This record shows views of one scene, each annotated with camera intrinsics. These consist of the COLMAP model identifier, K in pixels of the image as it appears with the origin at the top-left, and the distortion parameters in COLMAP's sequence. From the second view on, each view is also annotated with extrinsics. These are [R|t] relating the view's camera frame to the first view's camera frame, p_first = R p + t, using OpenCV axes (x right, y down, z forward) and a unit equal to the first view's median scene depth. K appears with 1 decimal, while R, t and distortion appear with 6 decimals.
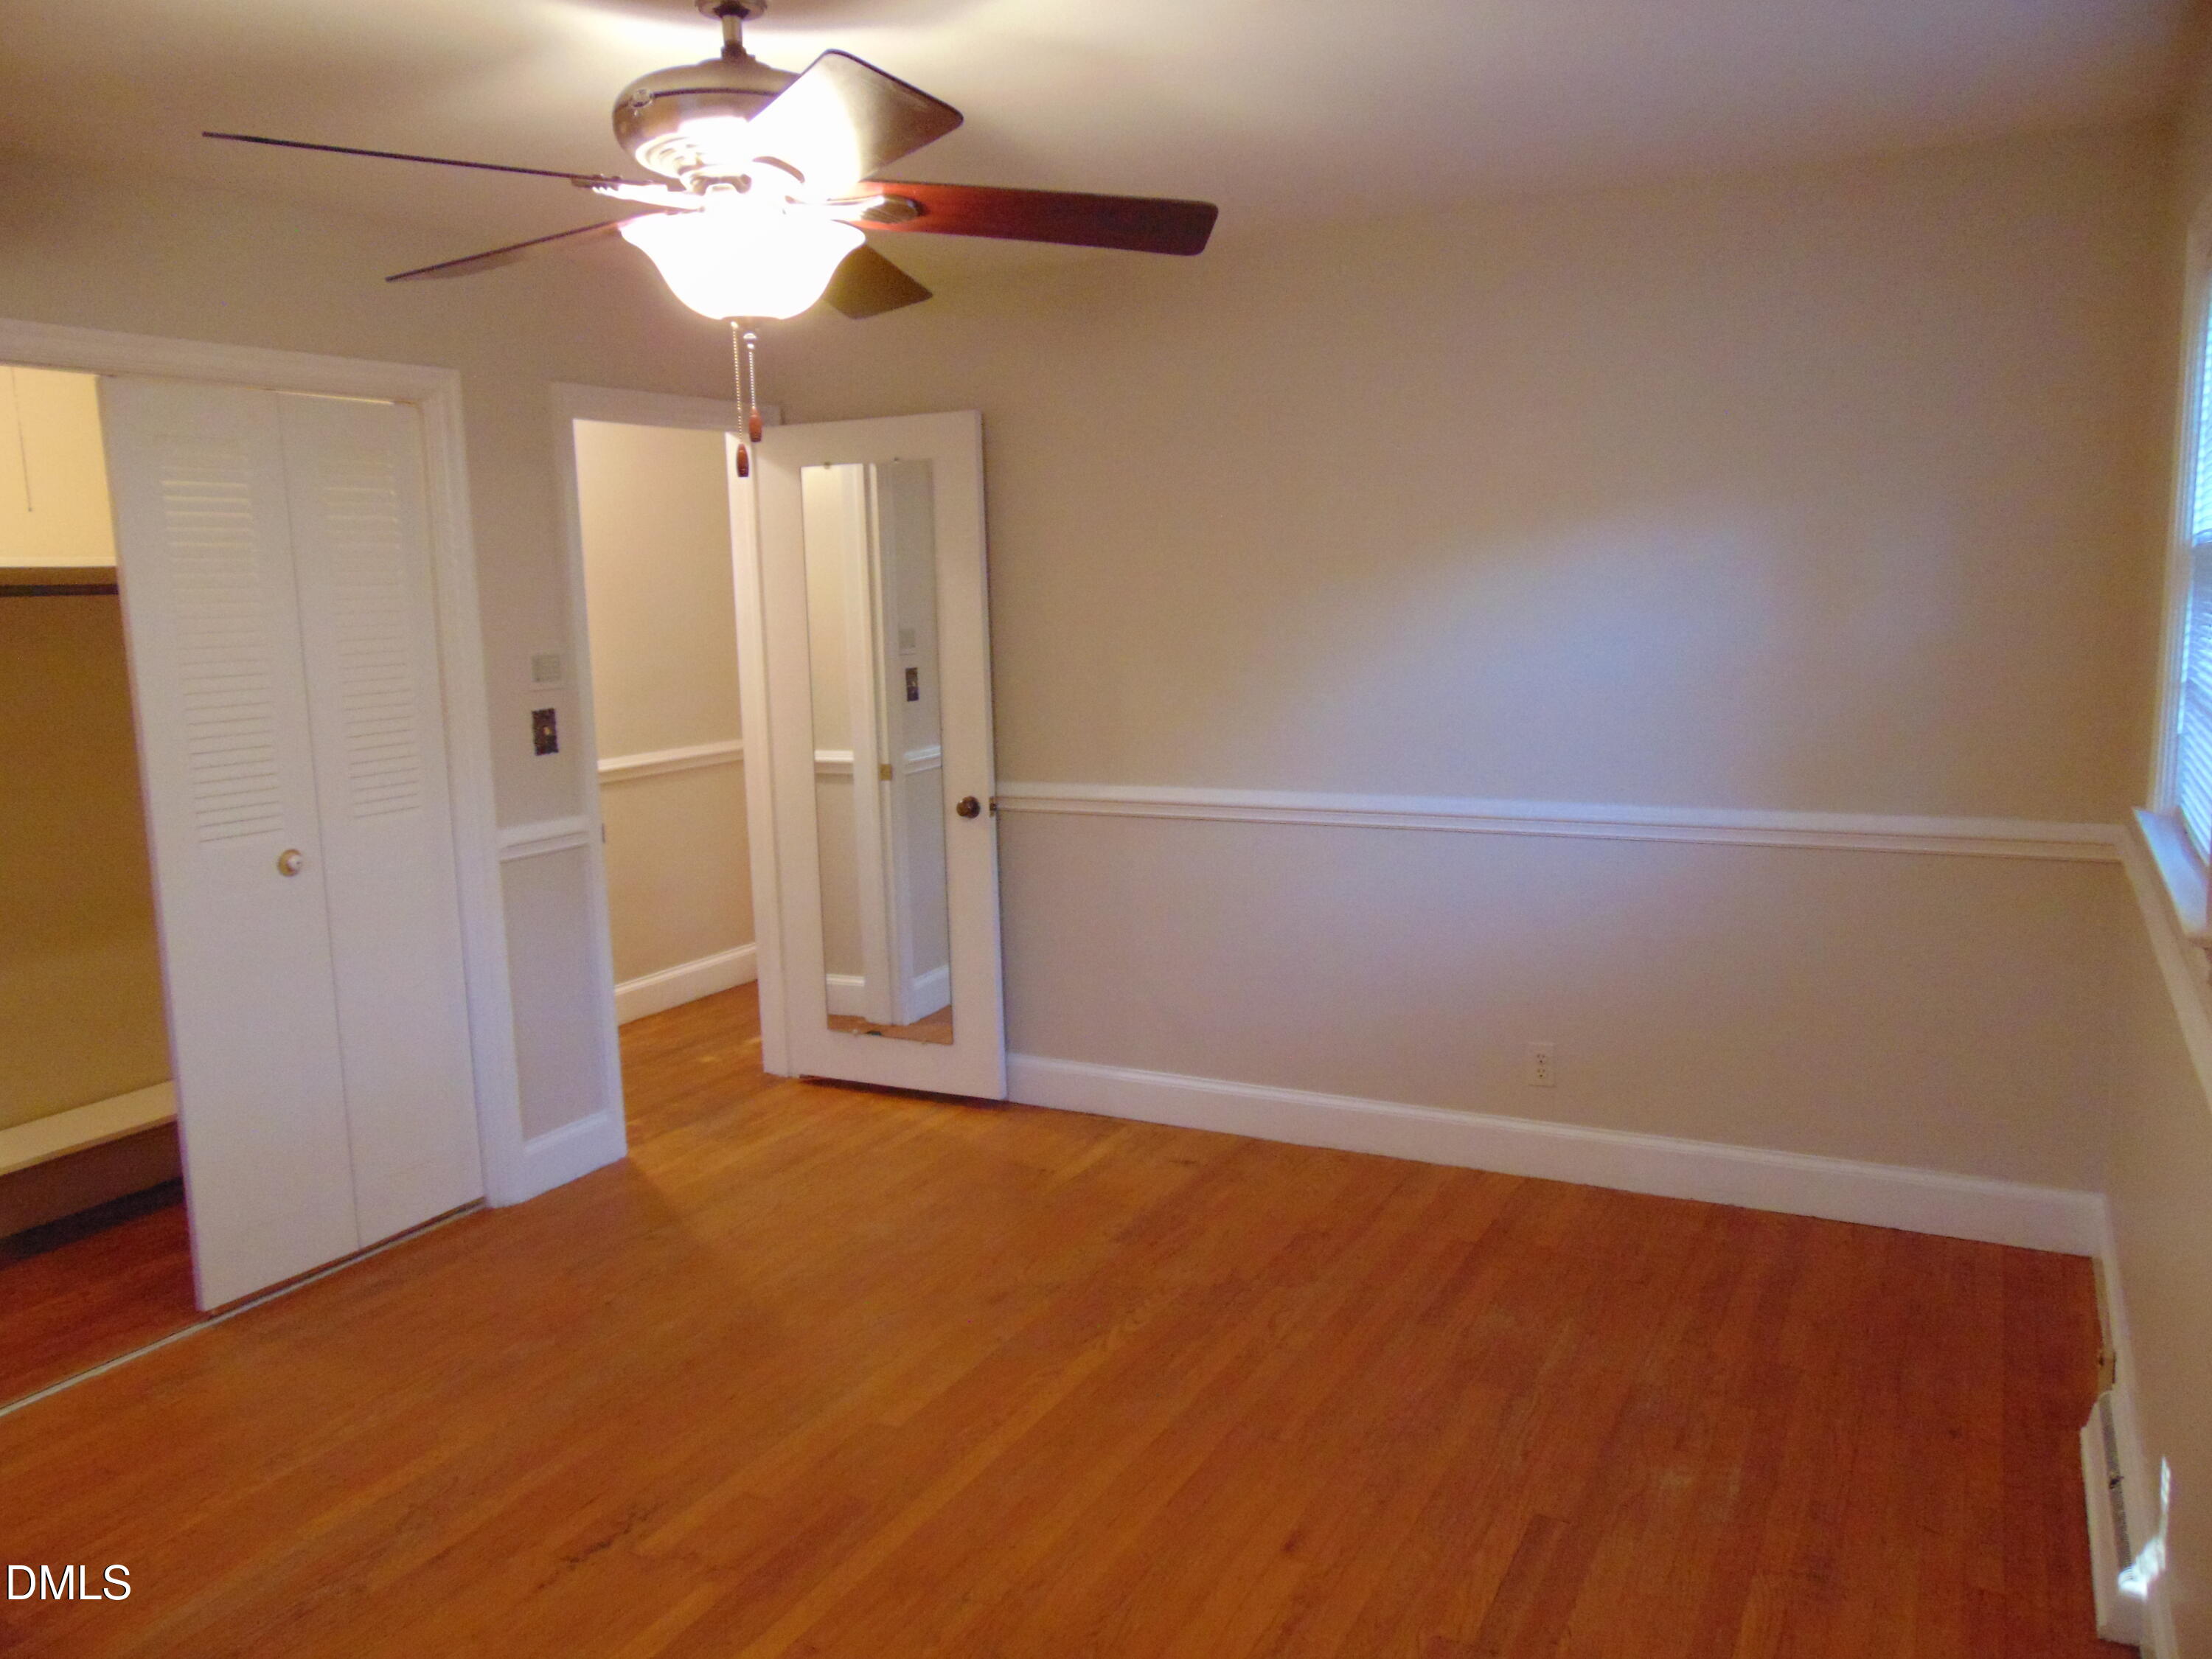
lens RADIAL K [[1653.0, 0, 1107.5], [0, 1653.0, 822.5], [0, 0, 1]] dist [-0.041031, 0.086830]
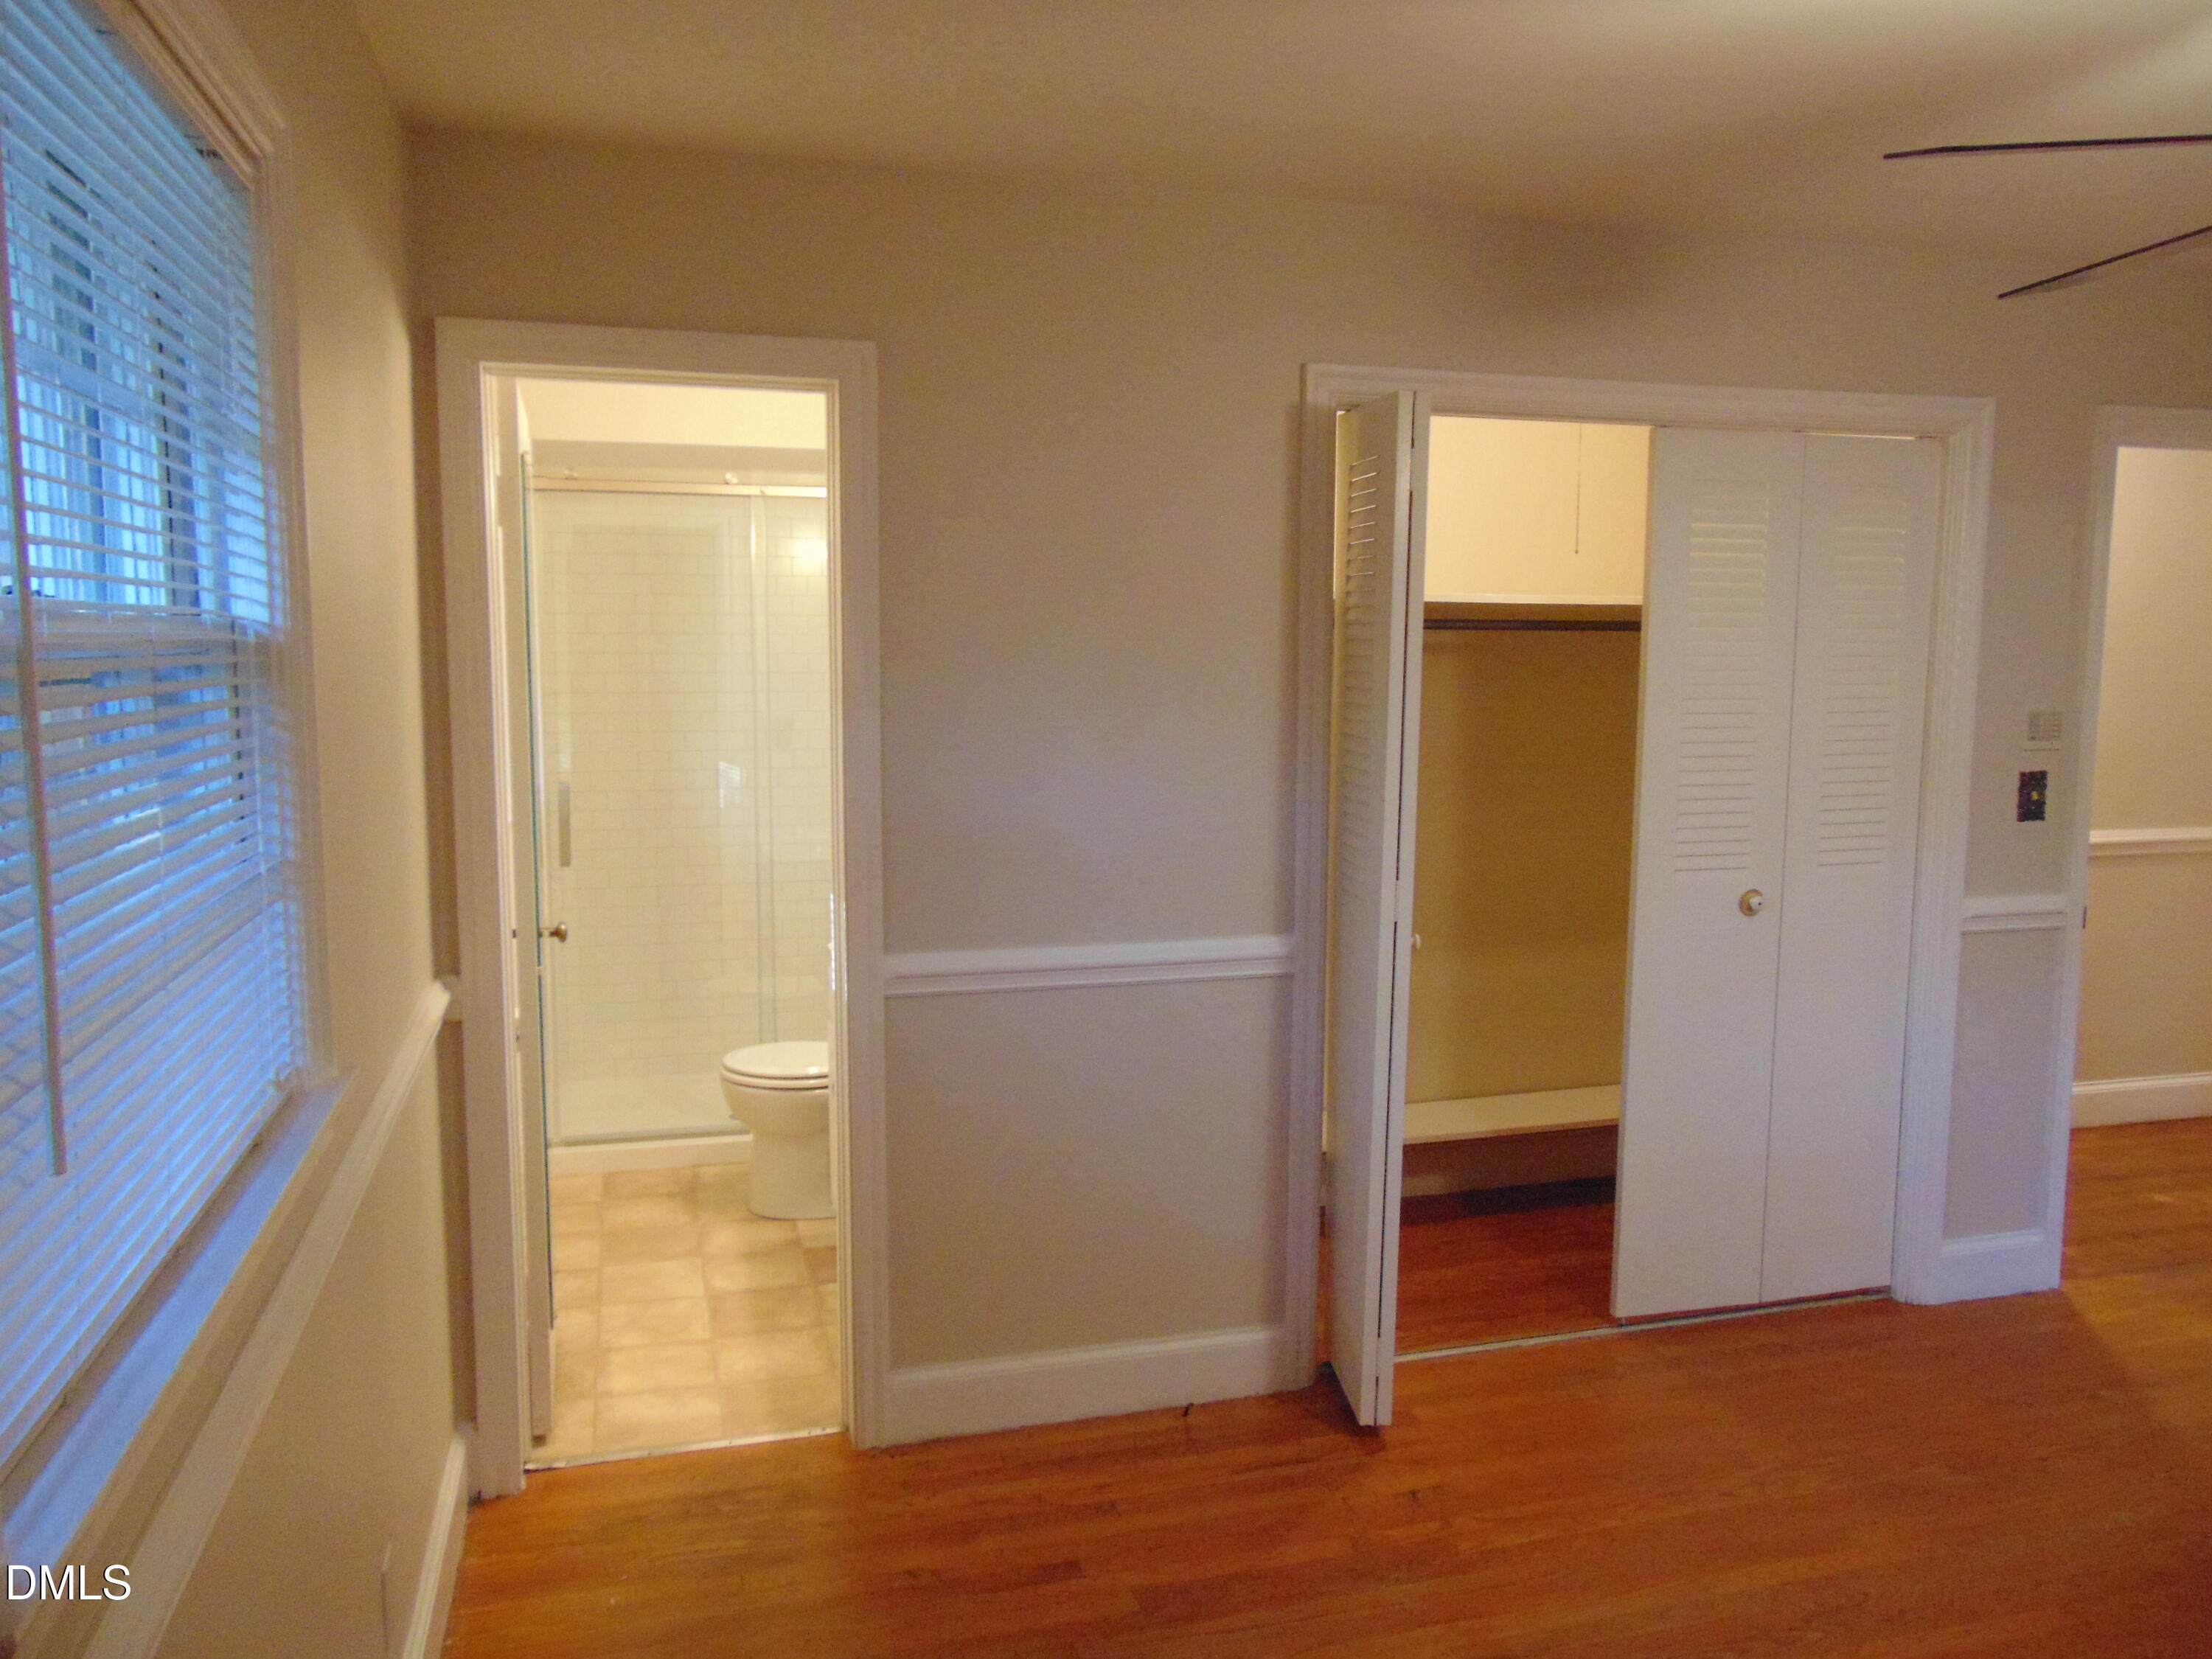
lens RADIAL K [[1653.0, 0, 1107.5], [0, 1653.0, 822.5], [0, 0, 1]] dist [-0.041031, 0.086830]
pose [[0.702339, 0.109449, -0.703378, -0.065232], [-0.128480, 0.991372, 0.025971, 0.000579], [0.700152, 0.072129, 0.710342, 0.011545]]
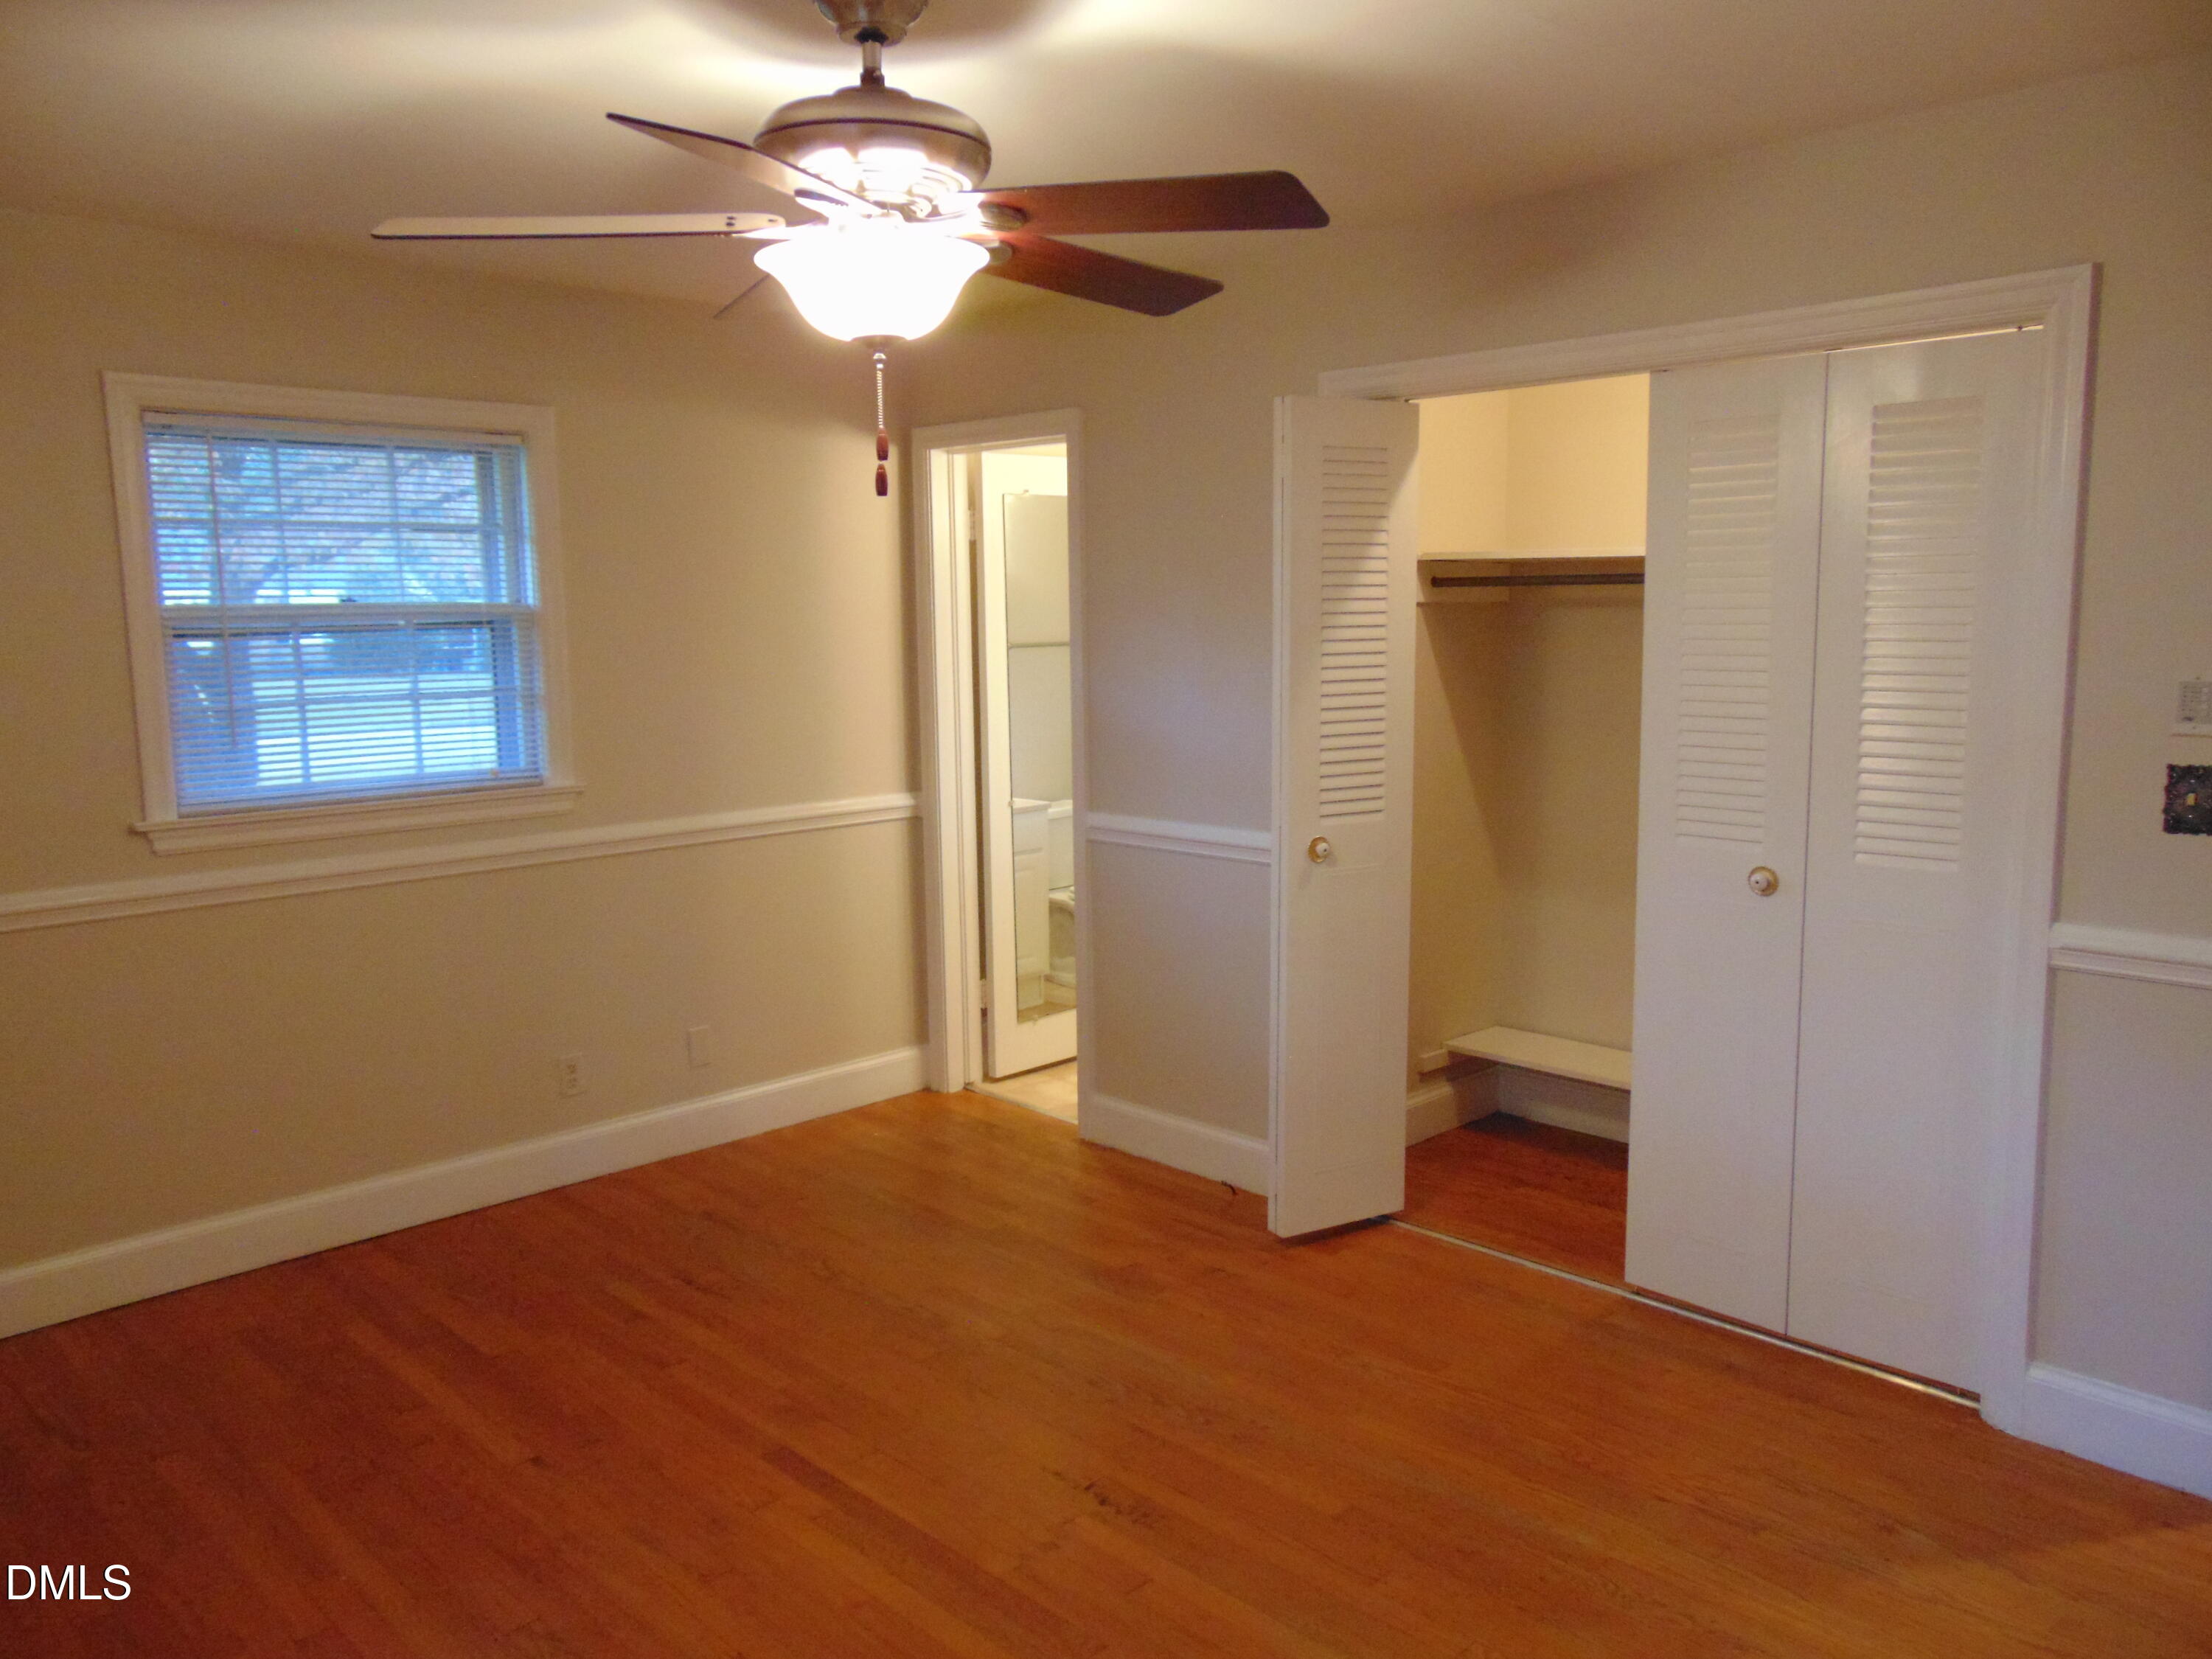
lens RADIAL K [[1657.9, 0, 1113.5], [0, 1657.9, 818.8], [0, 0, 1]] dist [-0.034071, 0.074312]
pose [[-0.296774, 0.155878, -0.942140, 0.409583], [-0.119592, 0.972754, 0.198614, -0.130309], [0.947430, 0.171616, -0.270046, 0.801579]]
